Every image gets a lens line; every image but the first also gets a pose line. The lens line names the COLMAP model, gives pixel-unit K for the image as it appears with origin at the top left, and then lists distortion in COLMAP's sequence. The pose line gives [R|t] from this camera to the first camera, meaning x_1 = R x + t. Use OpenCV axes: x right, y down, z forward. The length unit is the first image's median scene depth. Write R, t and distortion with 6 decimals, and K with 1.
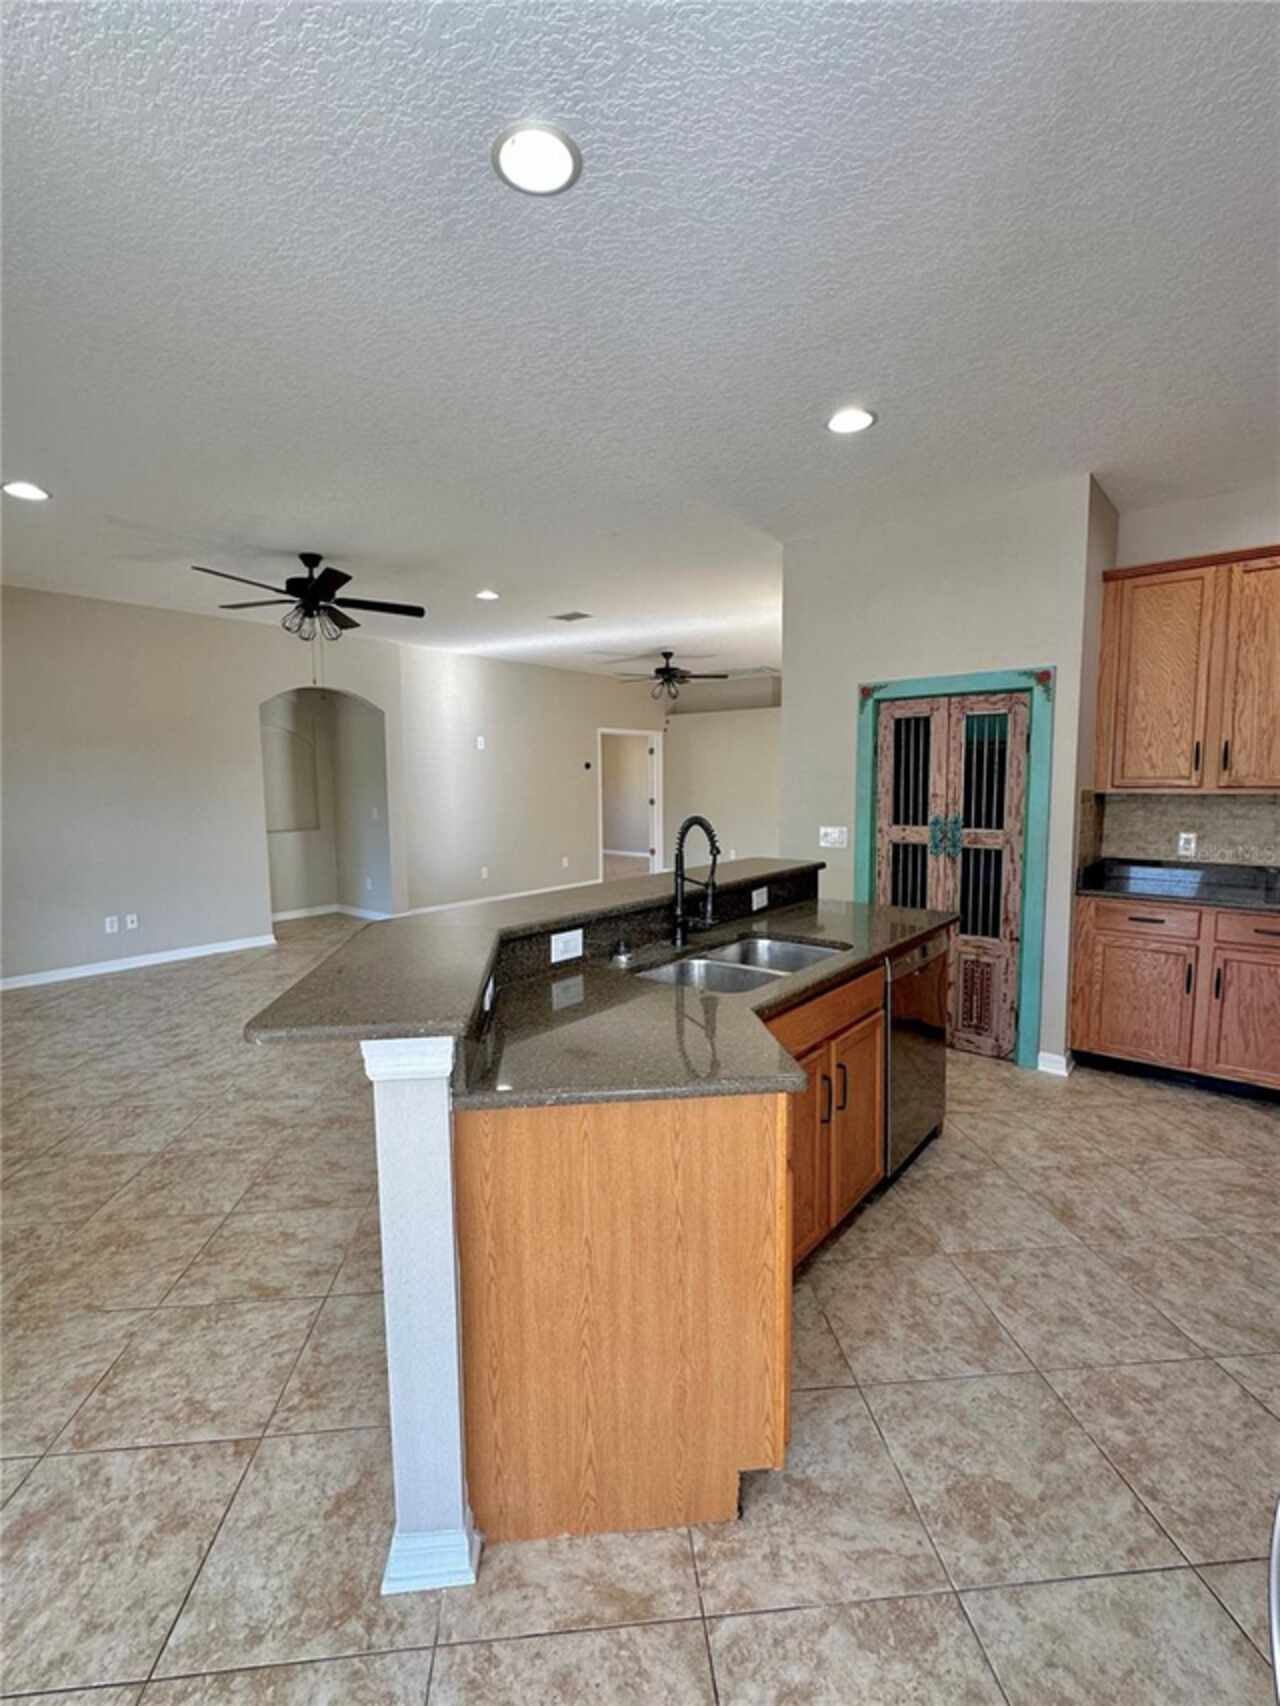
lens RADIAL K [[749.2, 0, 640.1], [0, 749.2, 854.8], [0, 0, 1]] dist [-0.004206, -0.000842]
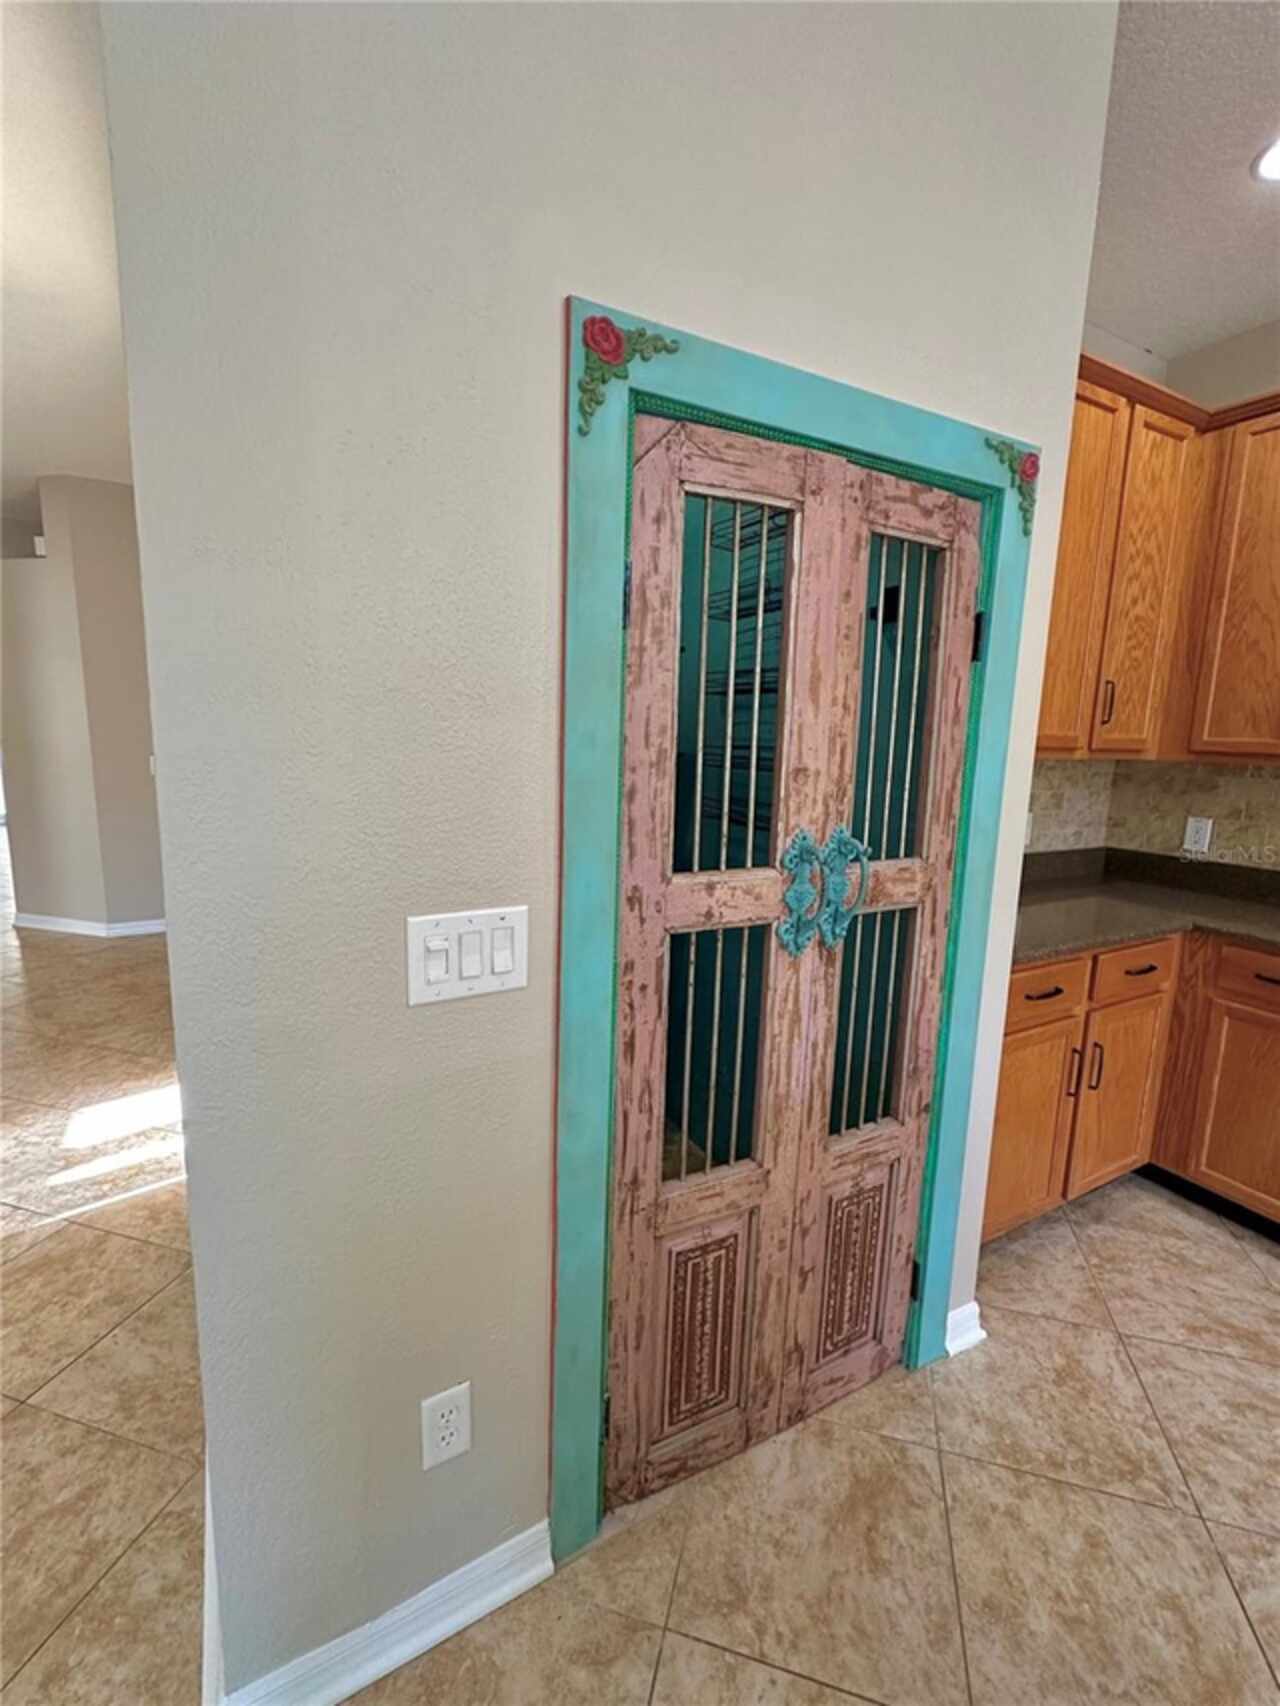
lens RADIAL K [[749.2, 0, 639.0], [0, 749.2, 851.1], [0, 0, 1]] dist [-0.004206, -0.000842]
pose [[0.358635, -0.131978, 0.924101, 0.071079], [0.067559, 0.991029, 0.115318, -0.091613], [-0.931030, 0.021074, 0.364334, 0.991370]]
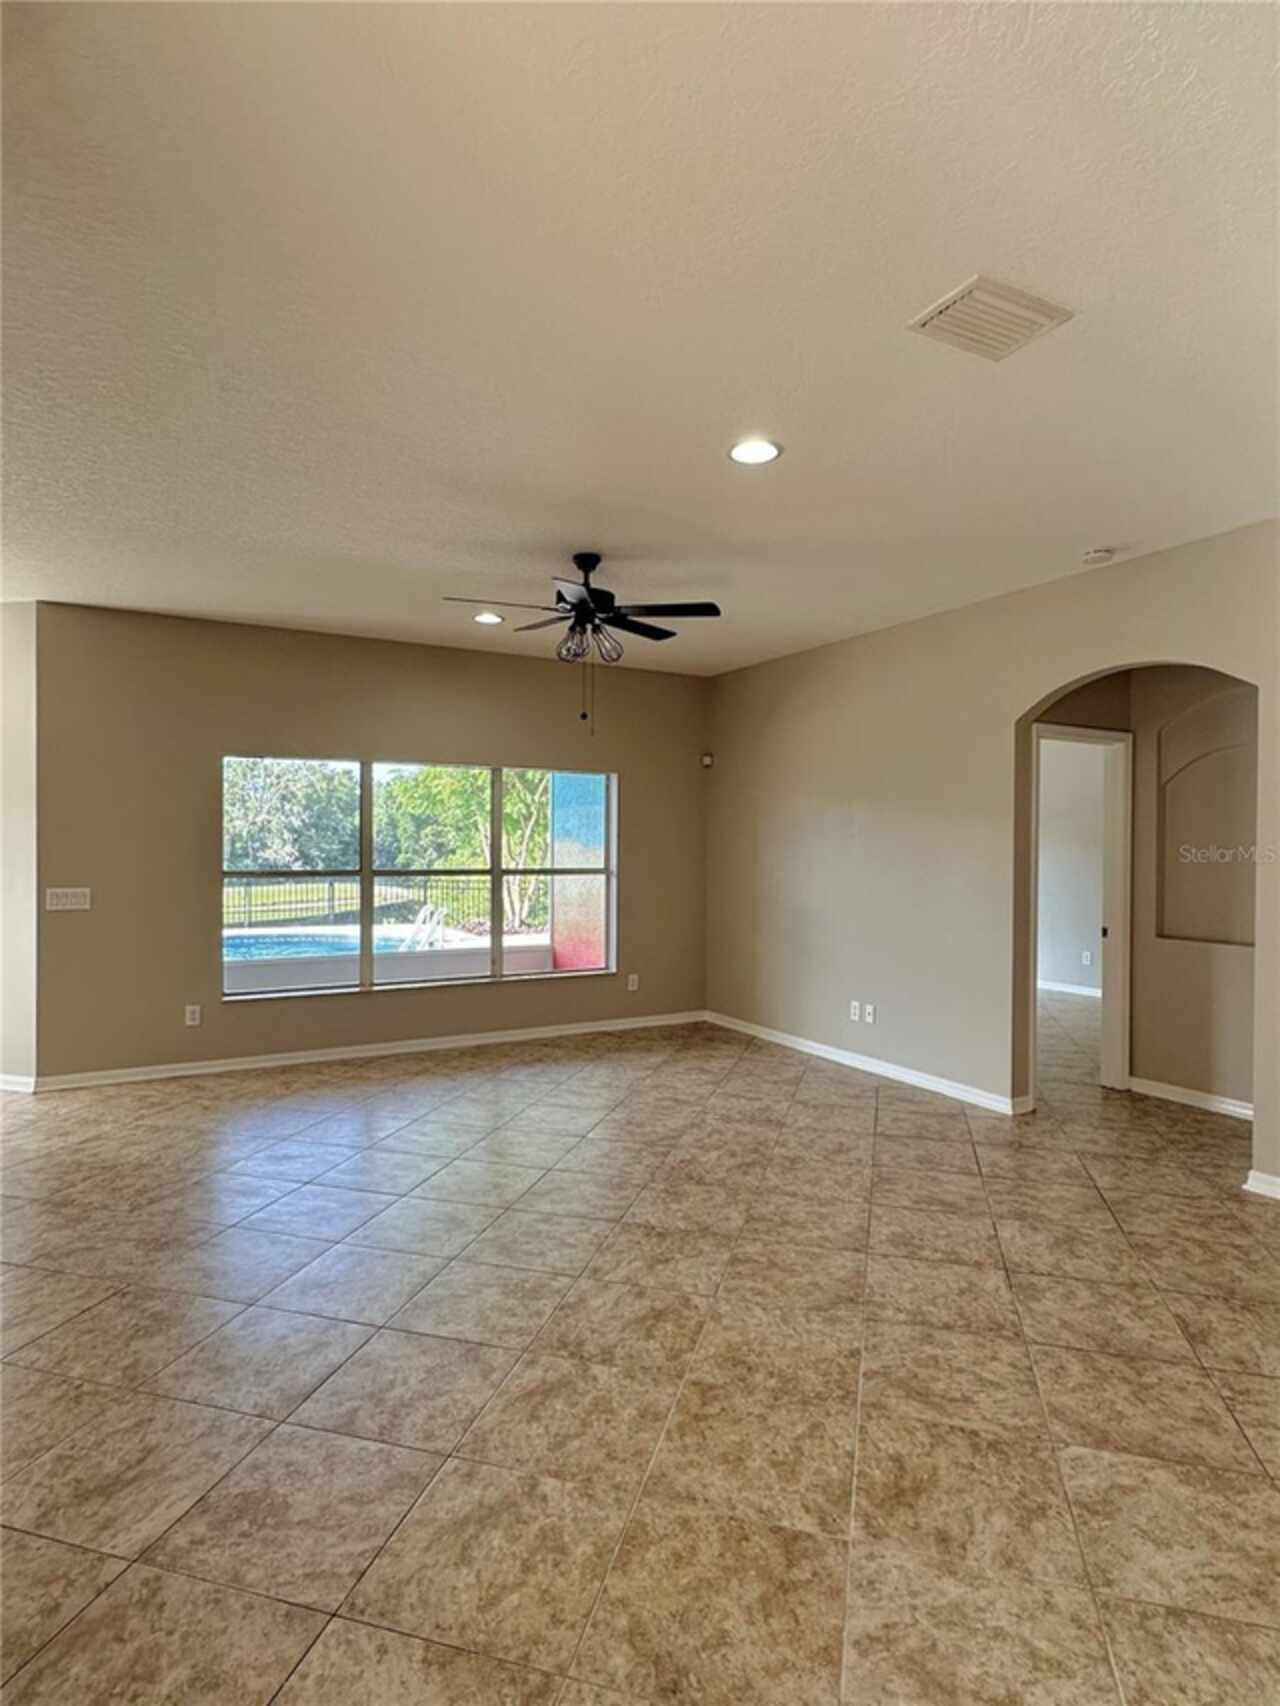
lens RADIAL K [[912.3, 0, 635.7], [0, 912.3, 856.4], [0, 0, 1]] dist [-0.001288, 0.002733]
pose [[-0.364436, 0.018251, -0.931049, 0.525998], [-0.098684, 0.993421, 0.058101, -0.177248], [0.925985, 0.113053, -0.360238, 1.711934]]
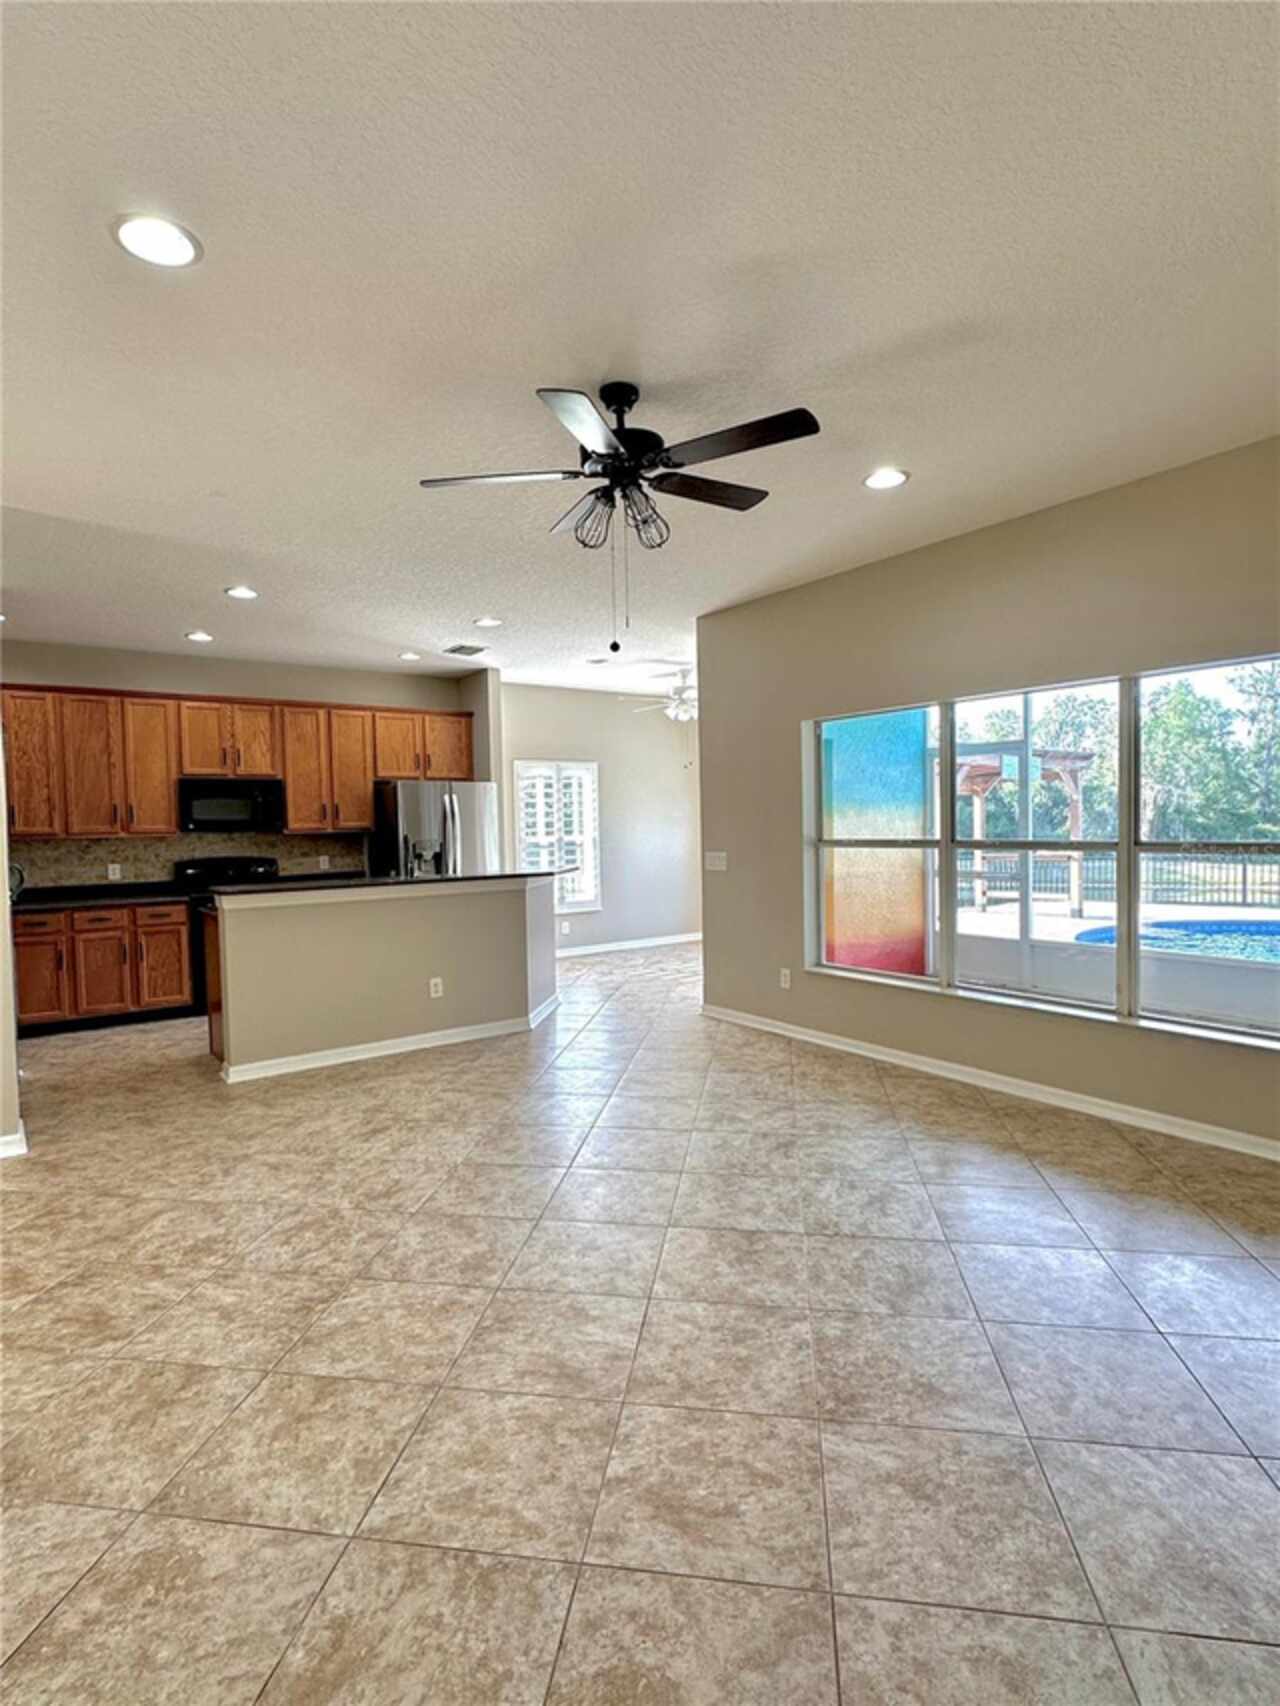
lens RADIAL K [[869.2, 0, 627.7], [0, 869.2, 856.7], [0, 0, 1]] dist [-0.002117, 0.001510]
pose [[-0.965635, 0.019743, 0.259152, -0.724419], [0.057133, 0.988845, 0.137555, -0.181744], [-0.253545, 0.147634, -0.955991, 1.978326]]
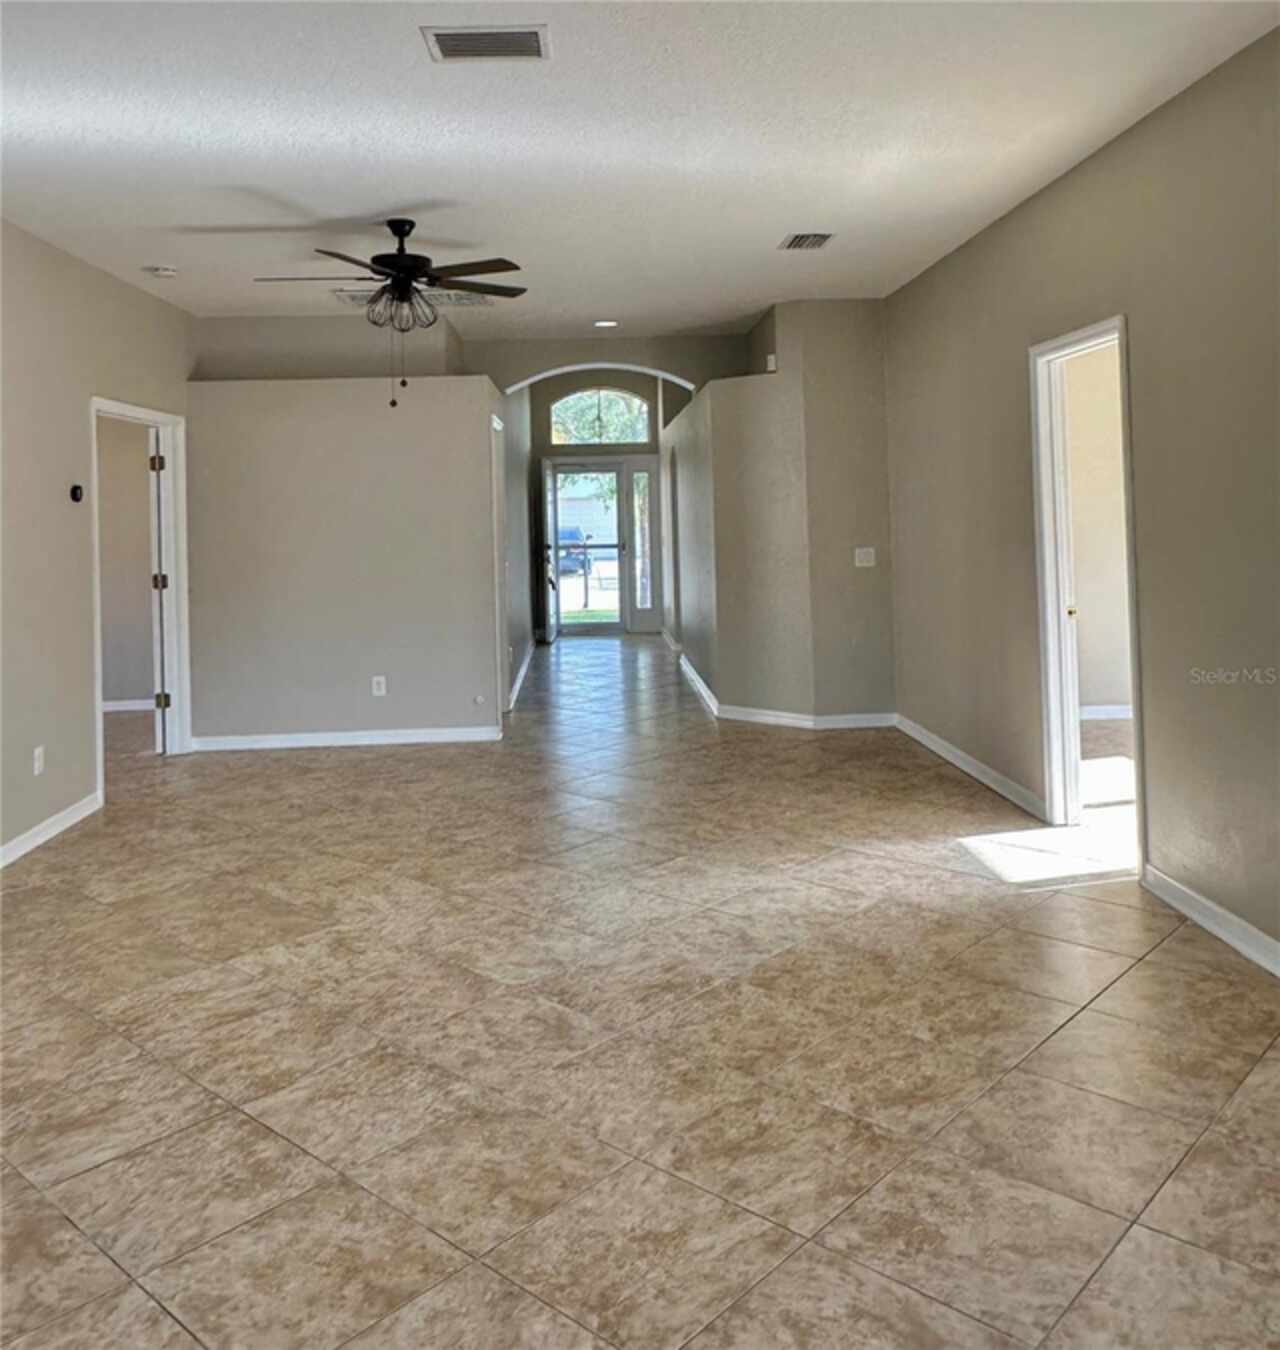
lens RADIAL K [[1168.8, 0, 636.4], [0, 1168.8, 495.6], [0, 0, 1]] dist [0.014917, -0.011550]
pose [[0.742129, -0.001483, 0.670256, -0.670086], [0.090462, 0.991069, -0.097969, -0.088772], [-0.664124, 0.133338, 0.735635, 0.979071]]
